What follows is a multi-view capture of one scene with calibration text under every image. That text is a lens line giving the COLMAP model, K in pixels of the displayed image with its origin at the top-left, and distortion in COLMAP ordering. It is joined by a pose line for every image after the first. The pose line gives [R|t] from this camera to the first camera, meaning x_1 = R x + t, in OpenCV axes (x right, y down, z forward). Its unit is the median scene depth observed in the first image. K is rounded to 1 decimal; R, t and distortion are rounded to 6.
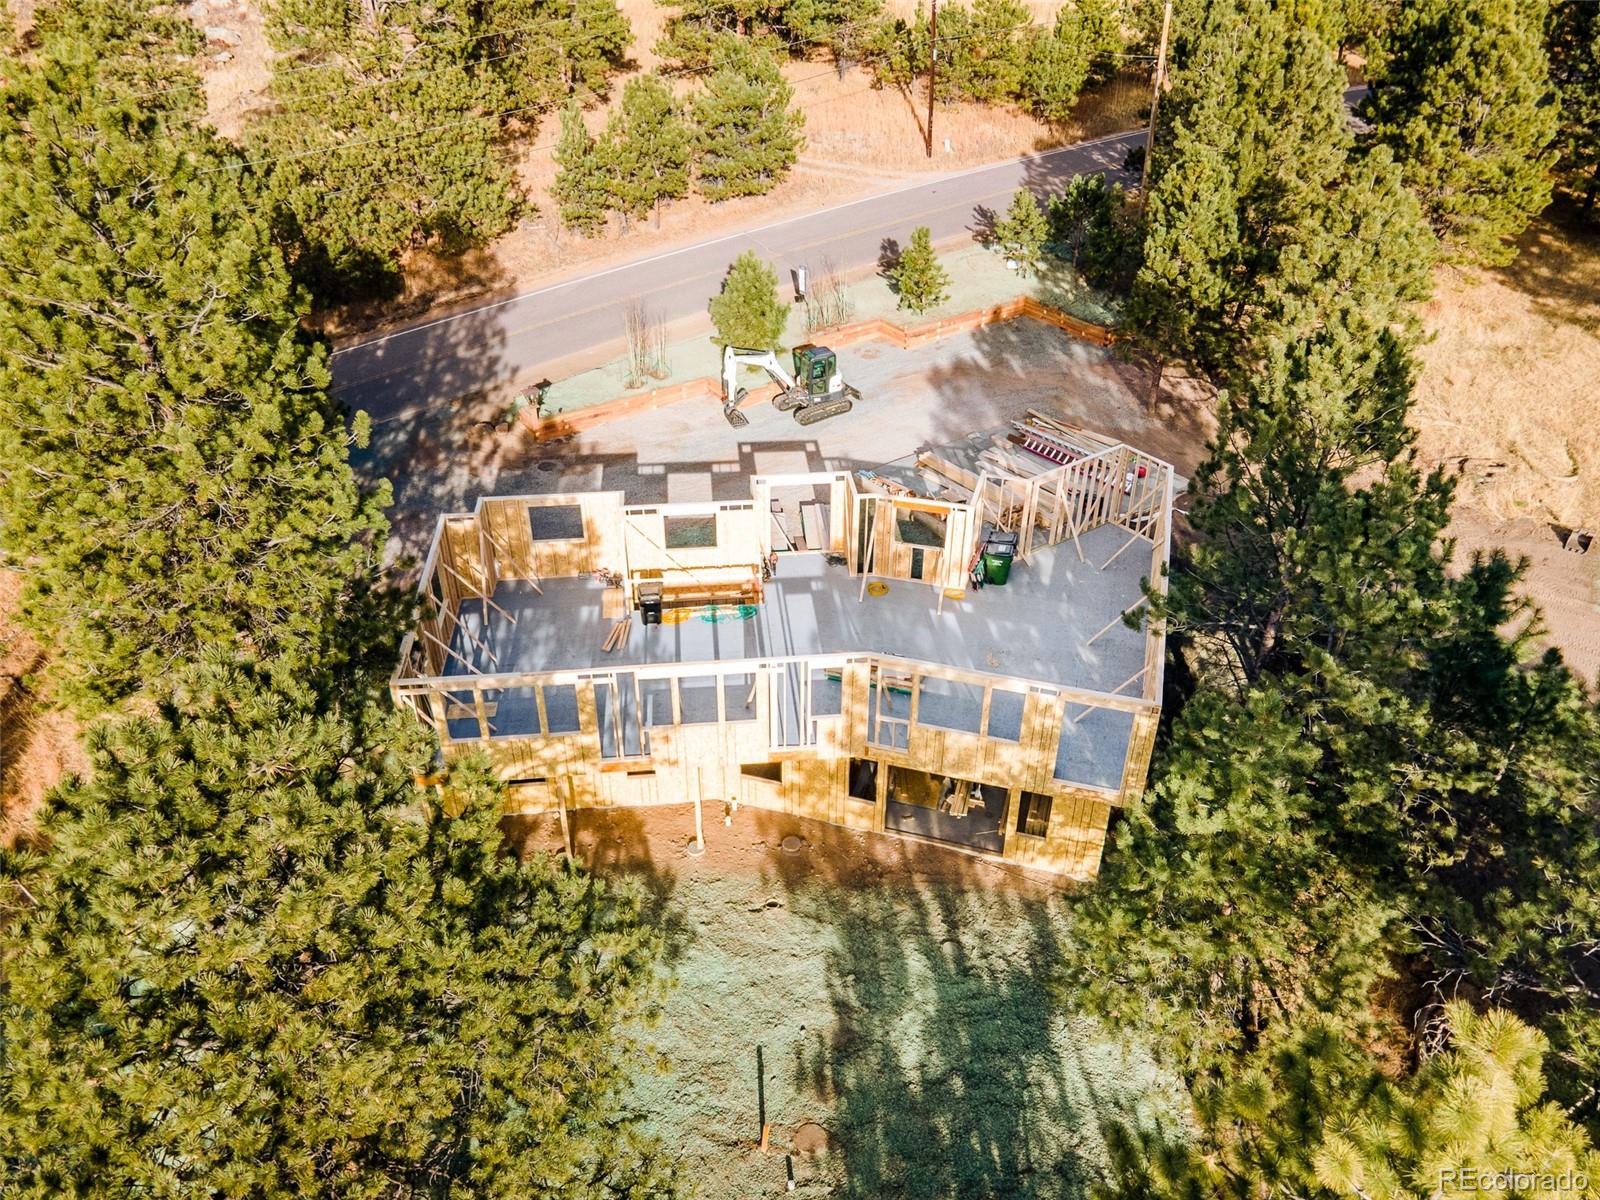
lens RADIAL K [[1166.9, 0, 795.6], [0, 1166.9, 598.8], [0, 0, 1]] dist [0.015503, 0.000065]
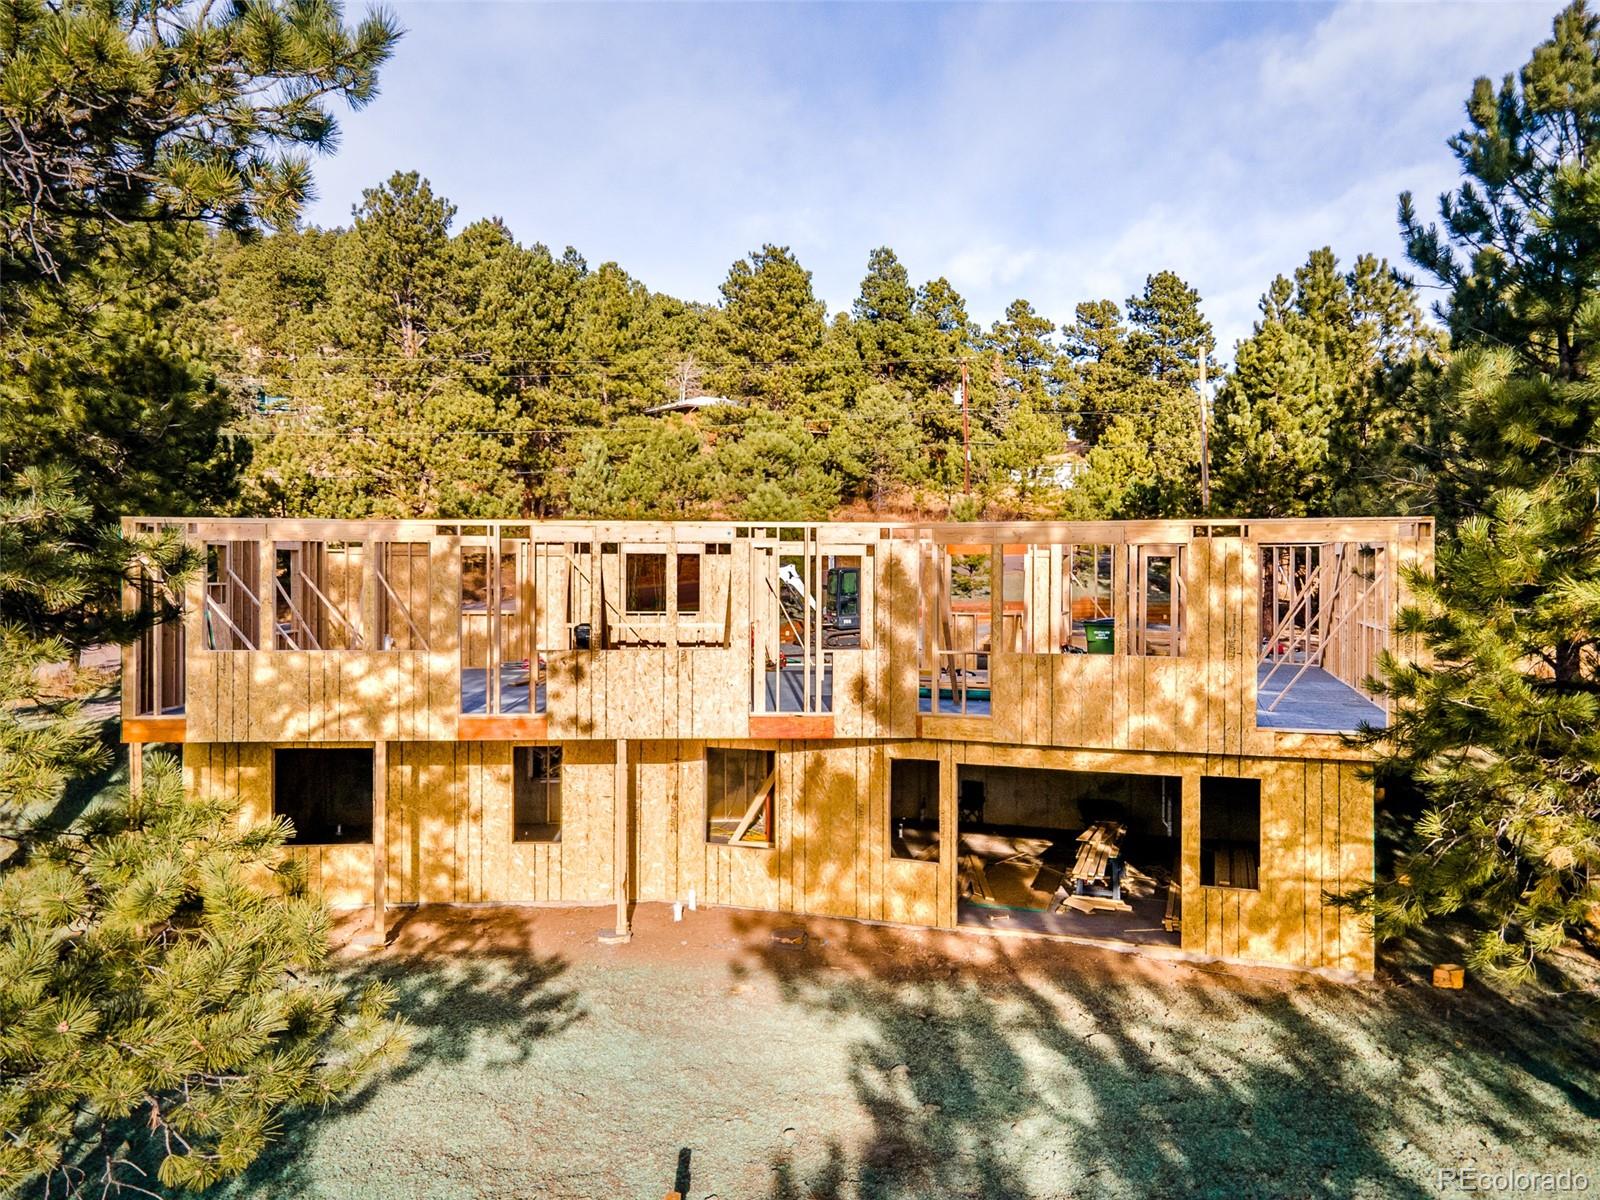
lens RADIAL K [[1166.9, 0, 806.4], [0, 1166.9, 601.2], [0, 0, 1]] dist [0.015503, 0.000065]
pose [[0.999355, -0.011015, -0.034177, 0.026023], [-0.009717, 0.833317, -0.552709, 0.408091], [0.034568, 0.552685, 0.832673, 0.486694]]
